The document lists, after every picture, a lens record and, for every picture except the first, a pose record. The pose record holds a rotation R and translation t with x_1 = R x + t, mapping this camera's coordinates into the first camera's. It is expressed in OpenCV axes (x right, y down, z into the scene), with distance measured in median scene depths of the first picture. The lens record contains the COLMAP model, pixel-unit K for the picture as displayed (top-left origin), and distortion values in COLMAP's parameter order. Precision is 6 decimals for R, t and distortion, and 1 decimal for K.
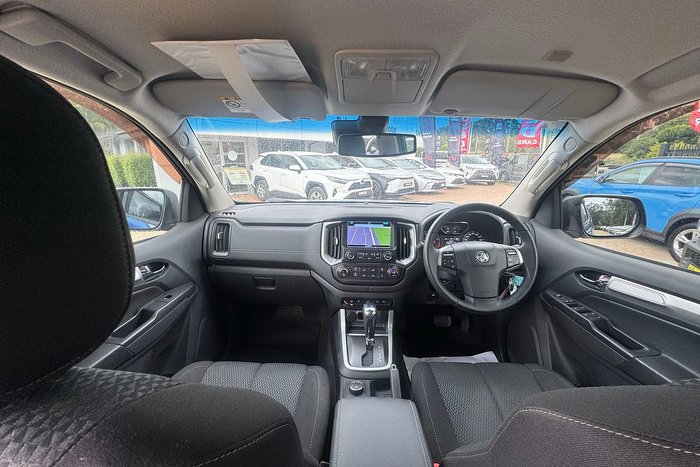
lens RADIAL K [[271.0, 0, 350.0], [0, 271.0, 233.5], [0, 0, 1]] dist [-0.011426, -0.000095]
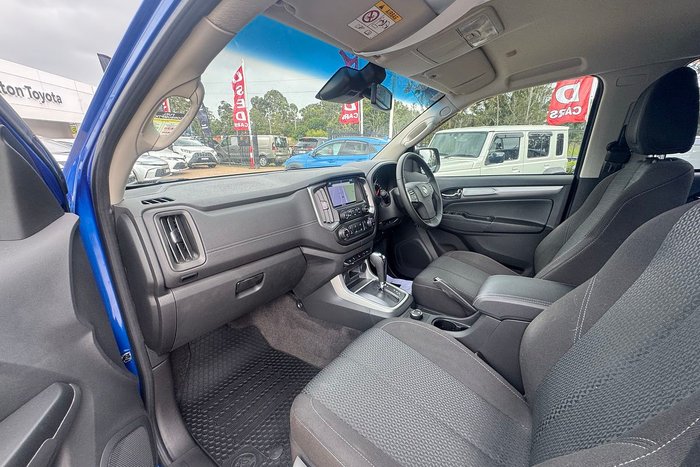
lens RADIAL K [[271.0, 0, 350.0], [0, 271.0, 233.5], [0, 0, 1]] dist [-0.011426, -0.000095]
pose [[0.582203, -0.263830, 0.769047, -0.715219], [0.217461, 0.961956, 0.165382, -0.012998], [-0.783422, 0.070952, 0.617426, 0.372013]]
